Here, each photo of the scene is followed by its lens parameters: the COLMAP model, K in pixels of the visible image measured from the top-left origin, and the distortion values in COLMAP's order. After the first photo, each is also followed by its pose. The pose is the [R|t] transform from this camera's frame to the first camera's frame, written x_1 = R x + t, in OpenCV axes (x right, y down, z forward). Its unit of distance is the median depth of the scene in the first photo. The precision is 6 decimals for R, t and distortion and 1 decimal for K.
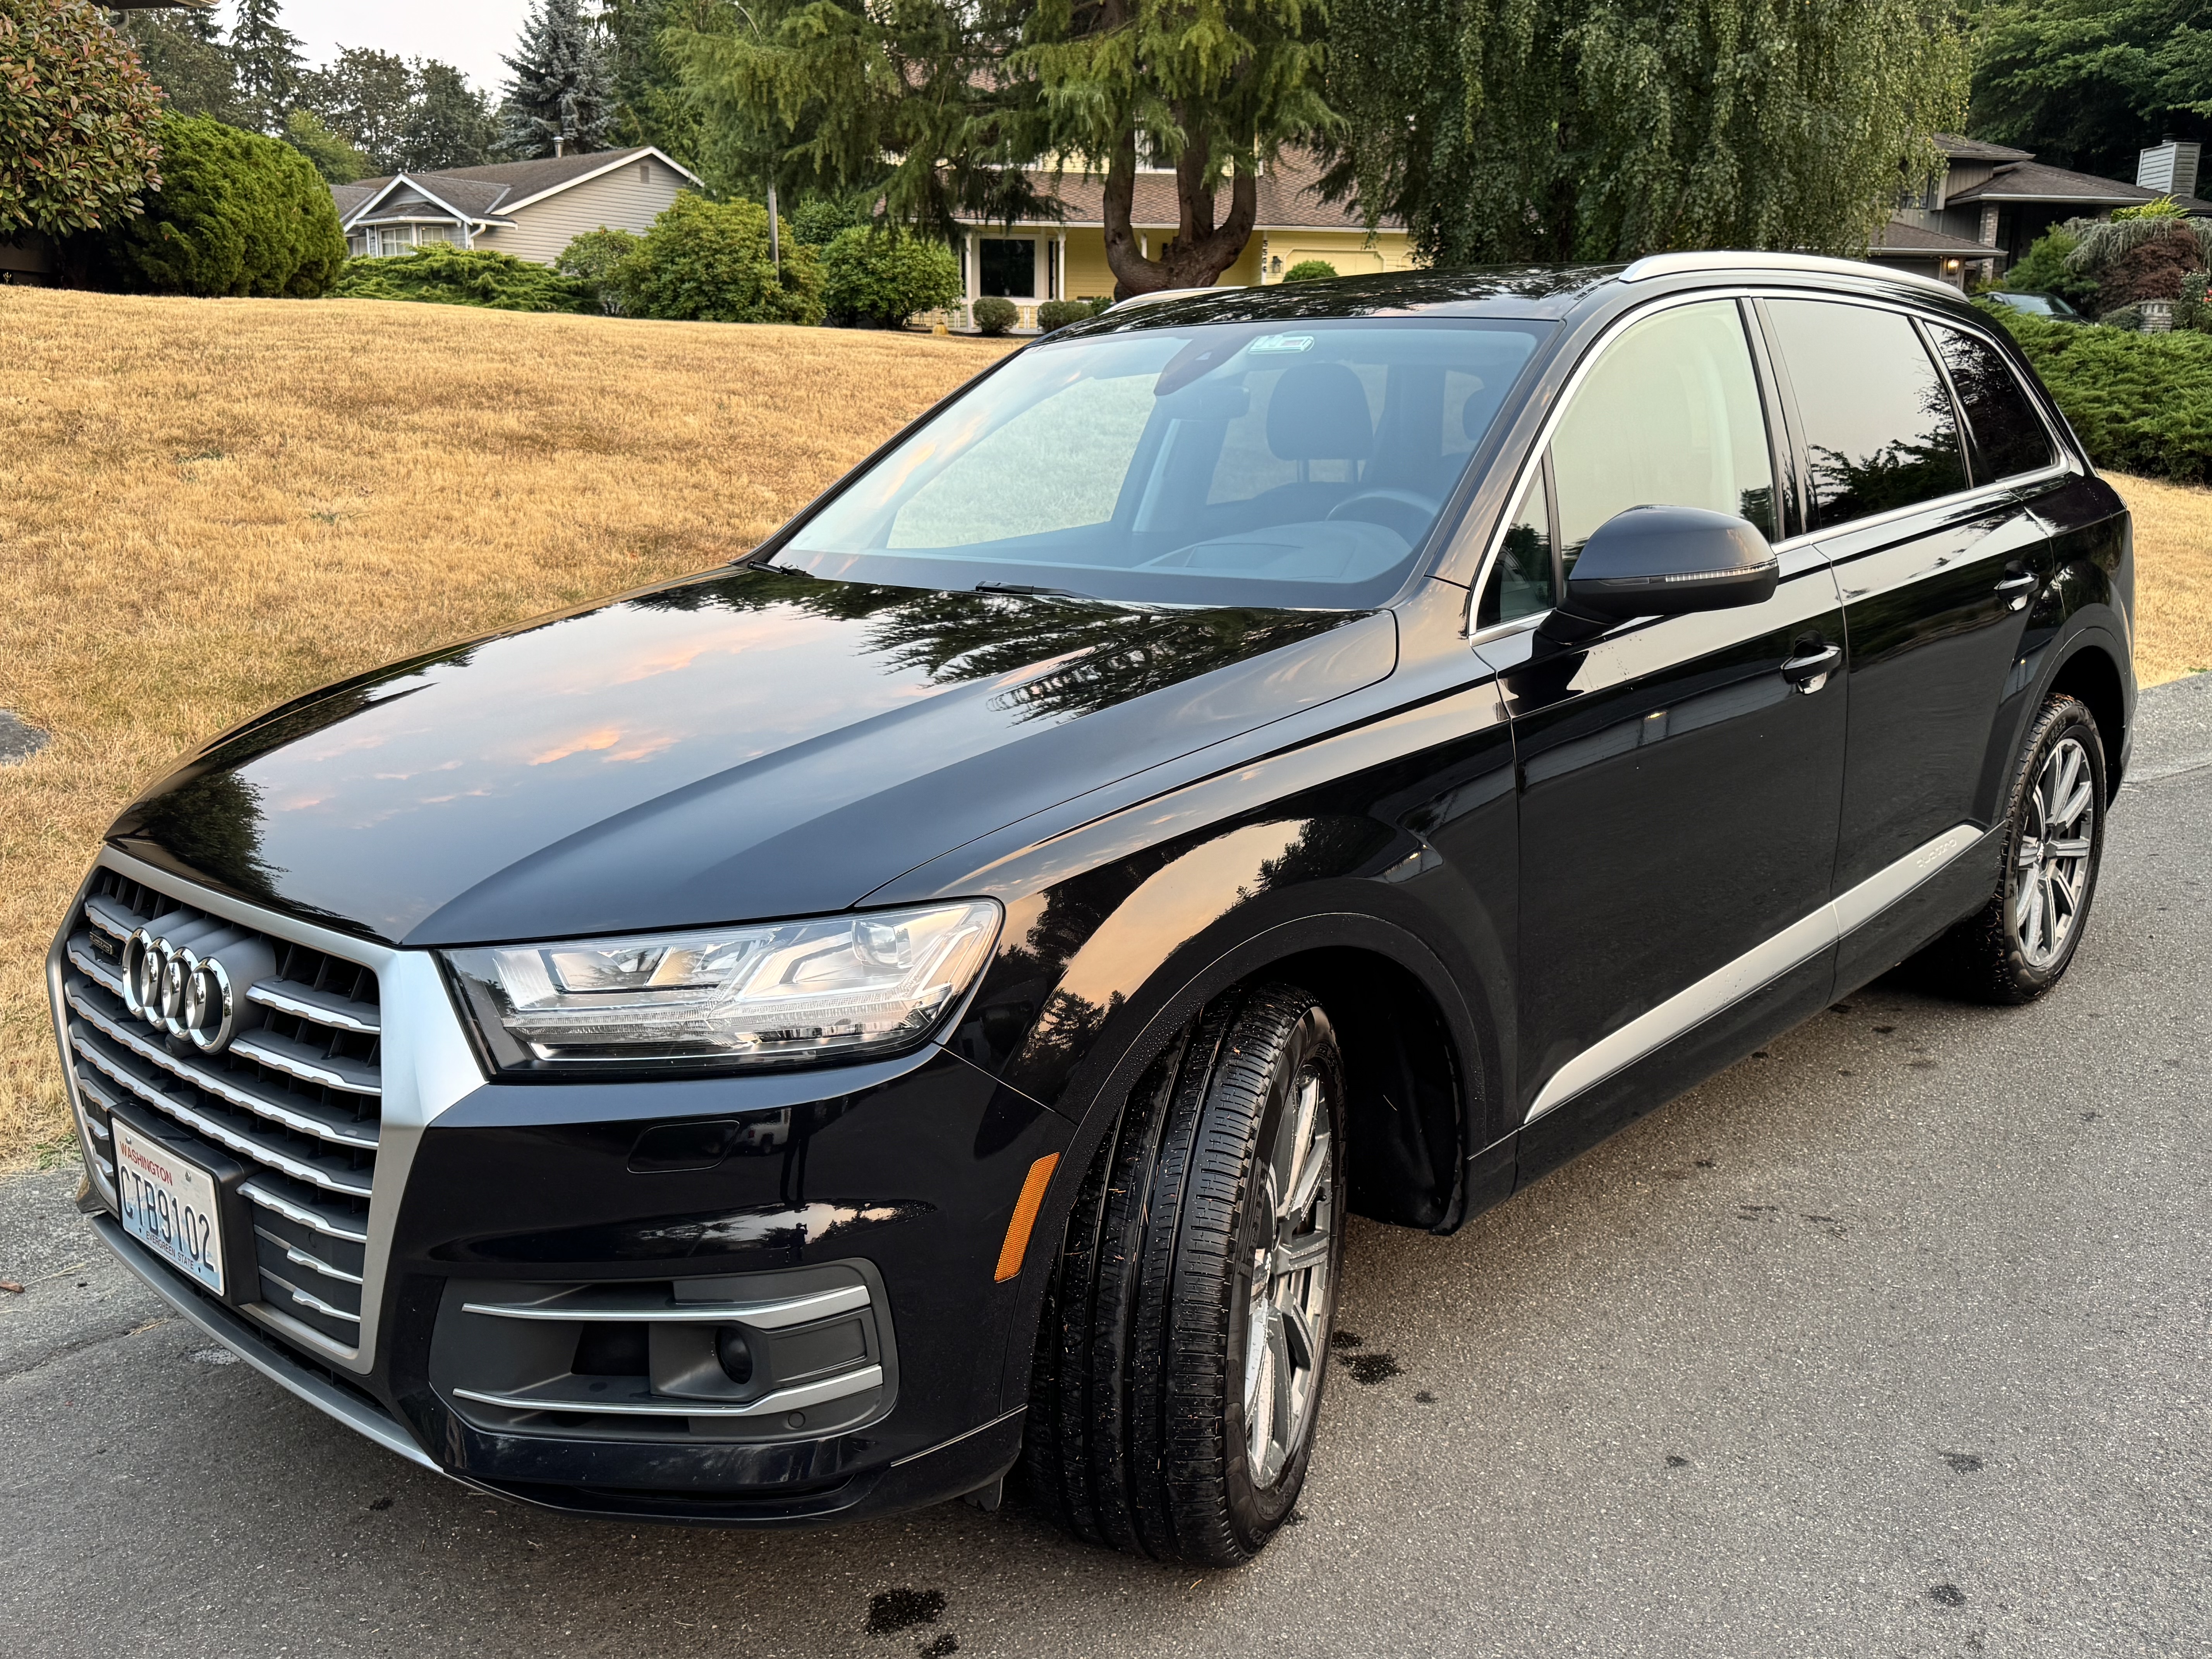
lens RADIAL K [[1947.2, 0, 1106.0], [0, 1947.2, 829.5], [0, 0, 1]] dist [-0.005598, -0.009550]
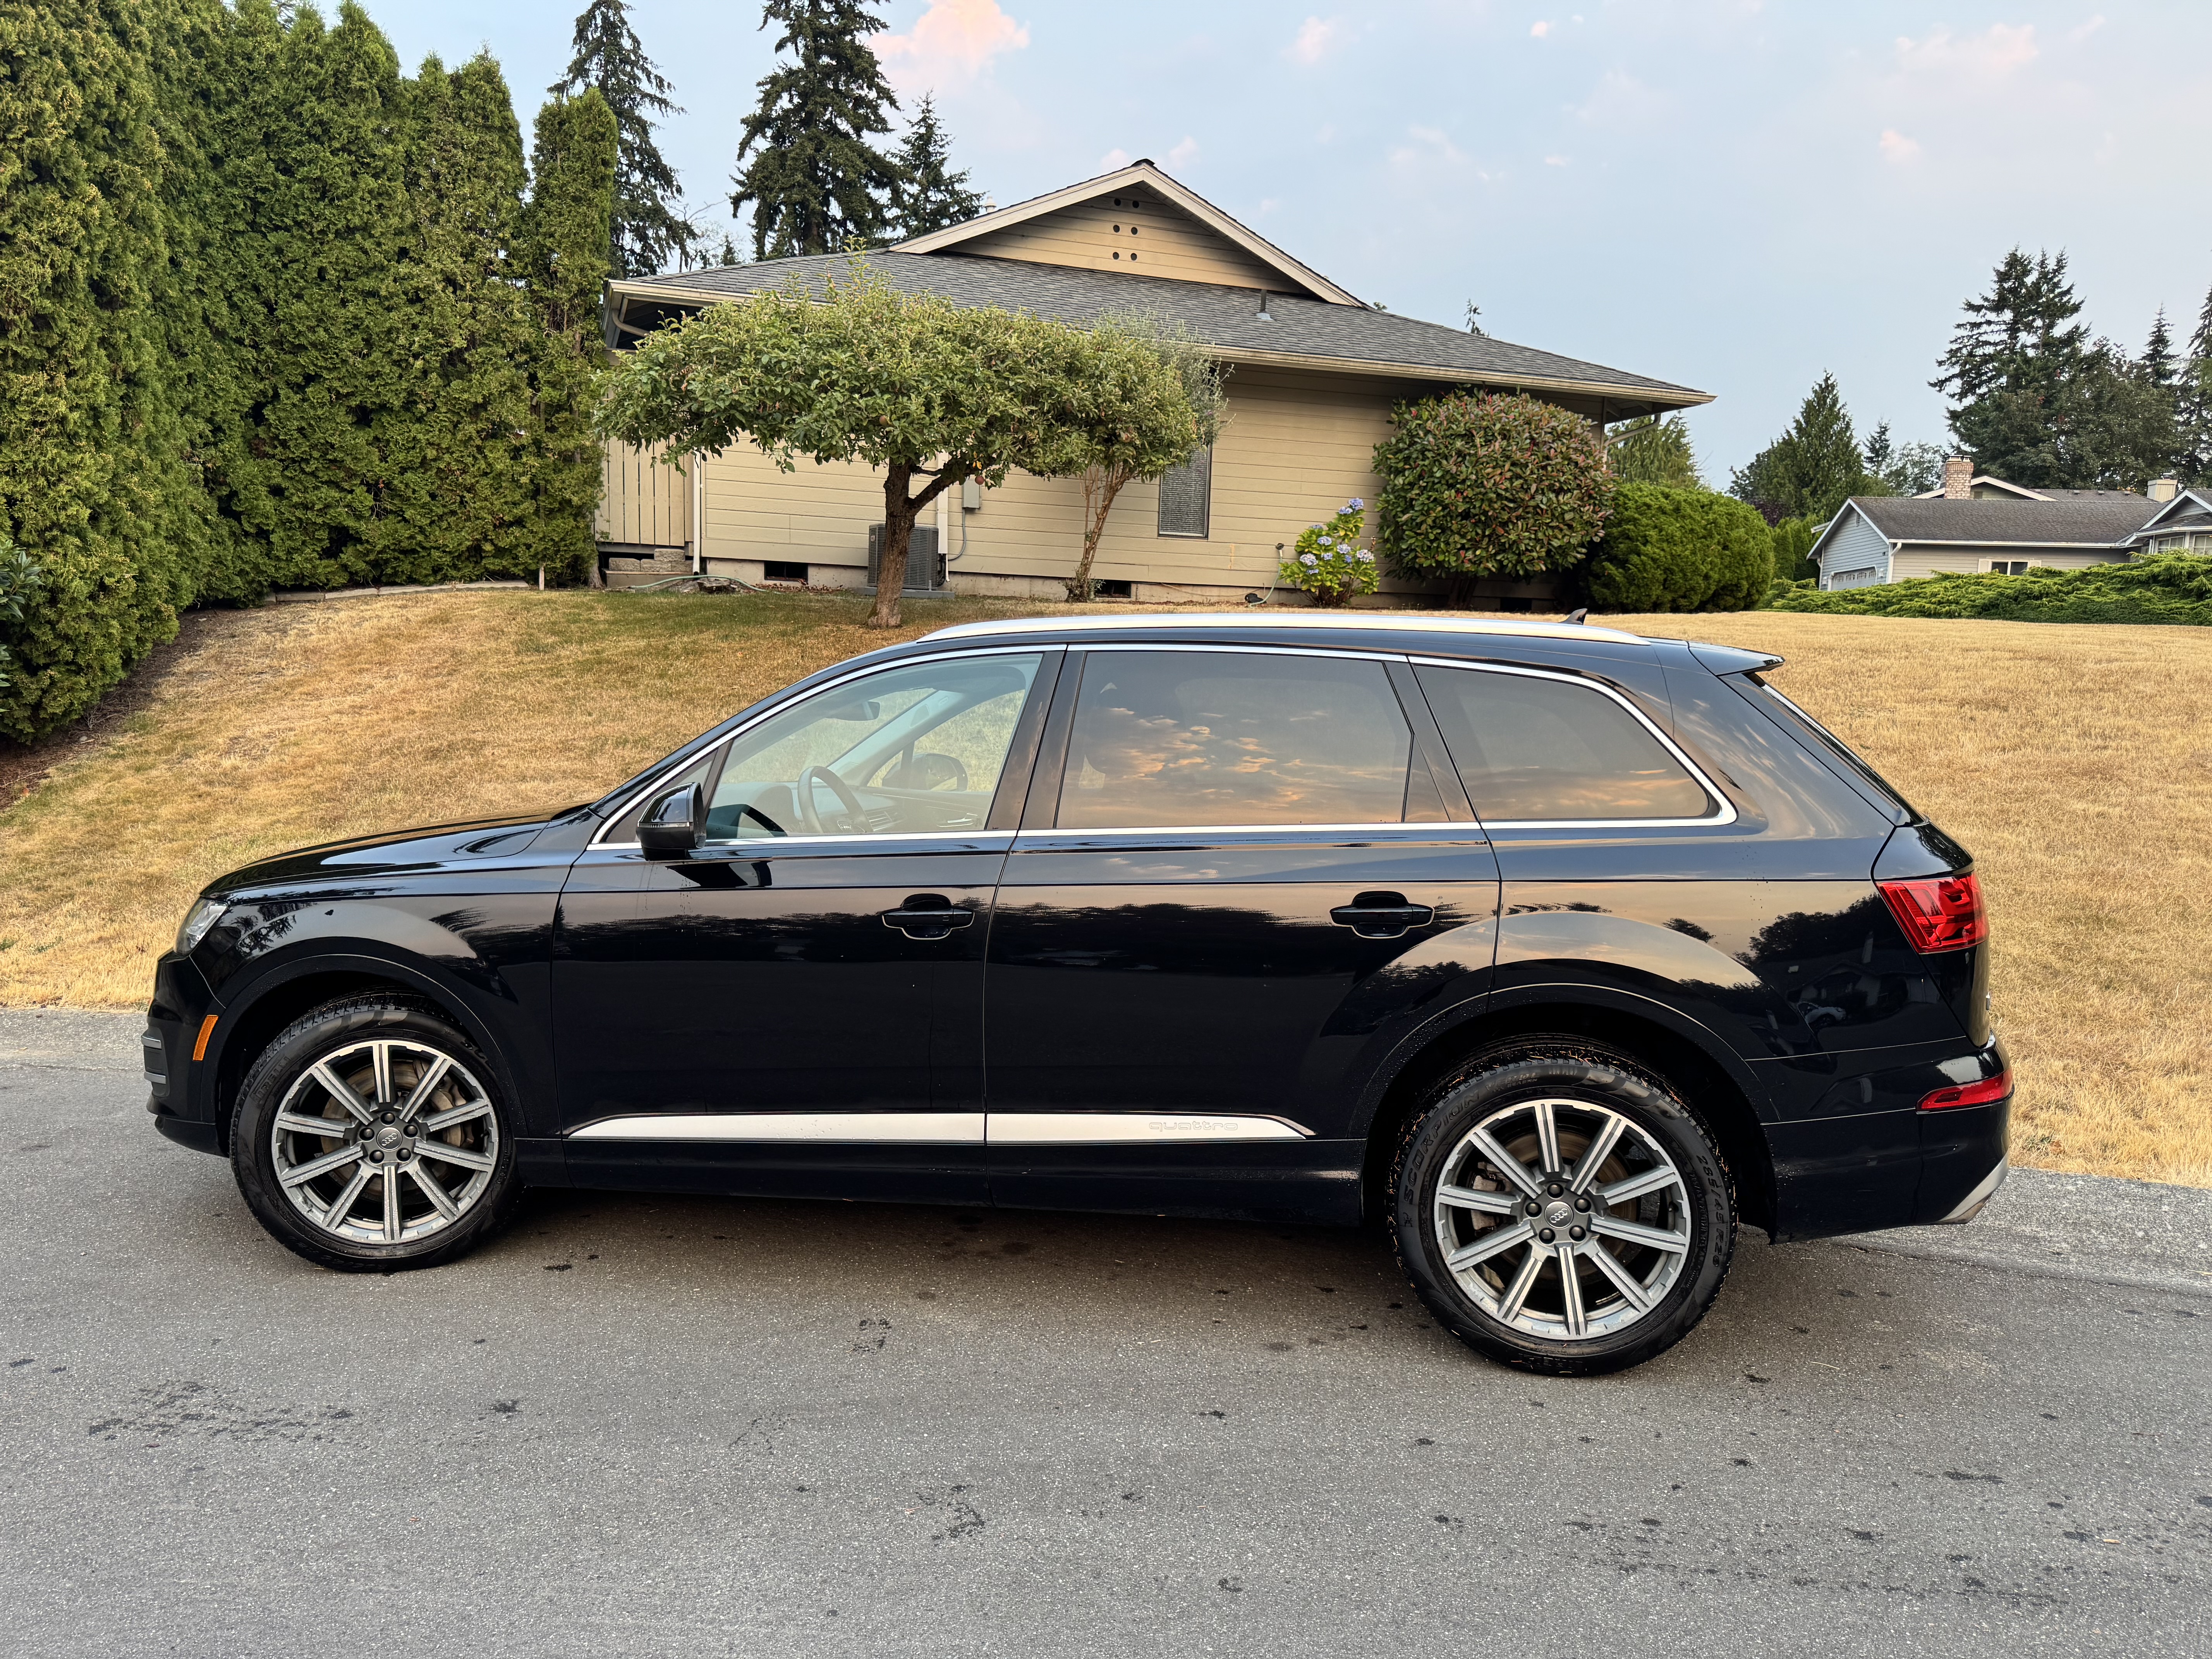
lens RADIAL K [[1563.1, 0, 1106.0], [0, 1563.1, 829.5], [0, 0, 1]] dist [0.046903, -0.102504]
pose [[0.528573, 0.097138, -0.843312, 0.295801], [-0.198193, 0.980097, -0.011330, -0.035174], [0.825427, 0.173128, 0.537305, 0.112858]]
